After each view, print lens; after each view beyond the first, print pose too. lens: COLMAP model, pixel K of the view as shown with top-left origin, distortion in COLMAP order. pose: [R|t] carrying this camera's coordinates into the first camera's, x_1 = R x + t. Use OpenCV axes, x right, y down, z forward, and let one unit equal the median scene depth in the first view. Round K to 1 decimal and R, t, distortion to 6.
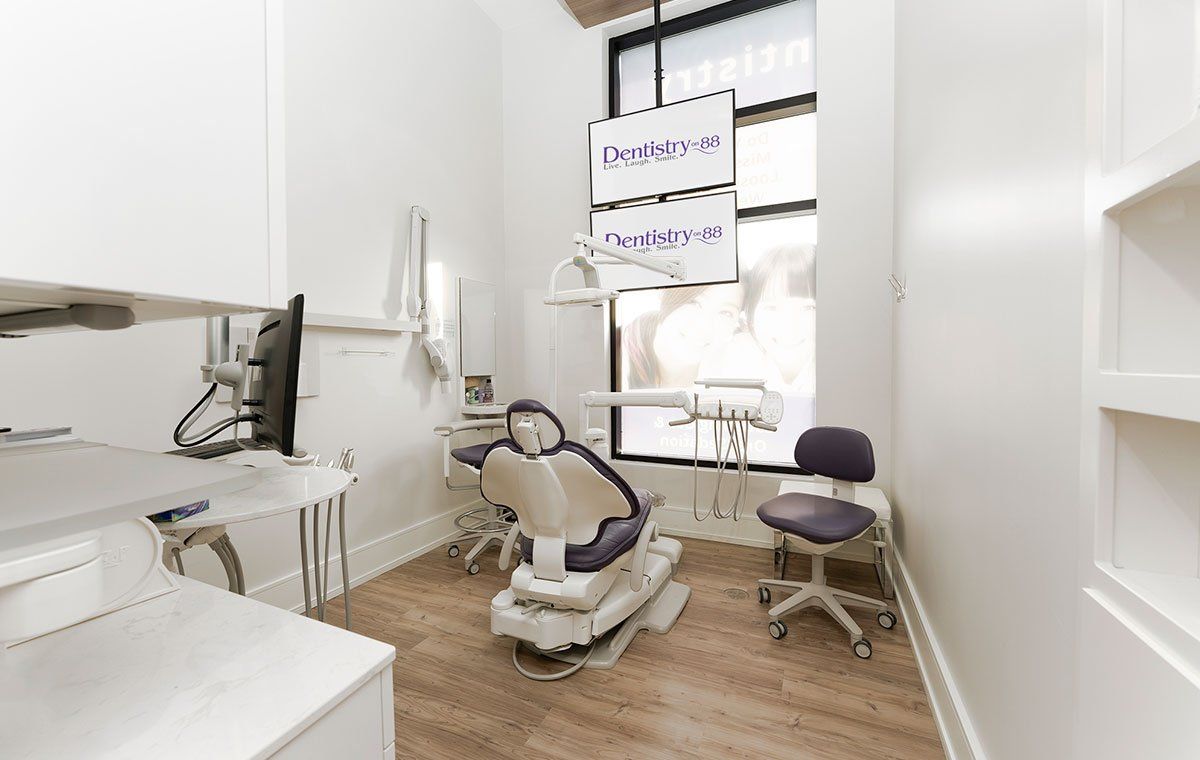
lens RADIAL K [[487.7, 0, 596.3], [0, 487.7, 371.0], [0, 0, 1]] dist [0.001889, -0.000578]
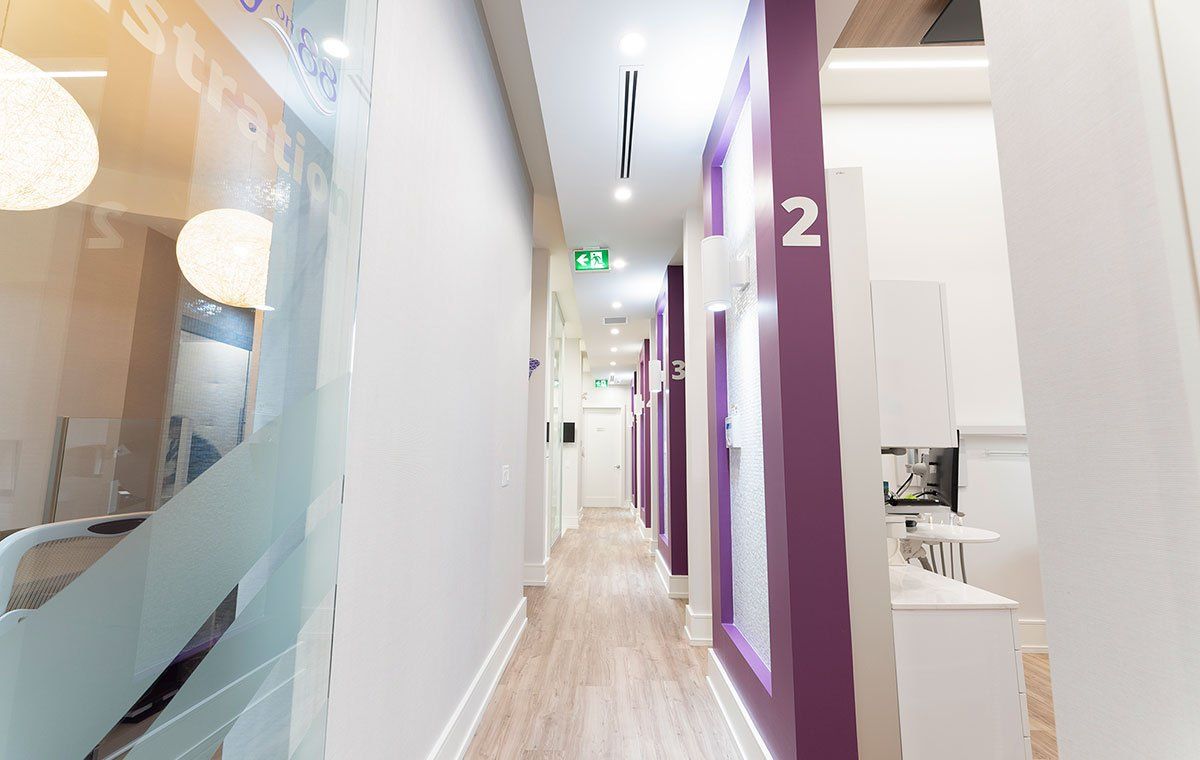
lens RADIAL K [[487.7, 0, 600.8], [0, 487.7, 390.7], [0, 0, 1]] dist [0.001889, -0.000578]
pose [[0.418962, -0.111435, -0.901140, 0.530355], [-0.024828, 0.990664, -0.134048, -0.011597], [0.907664, 0.078534, 0.412284, -1.019885]]
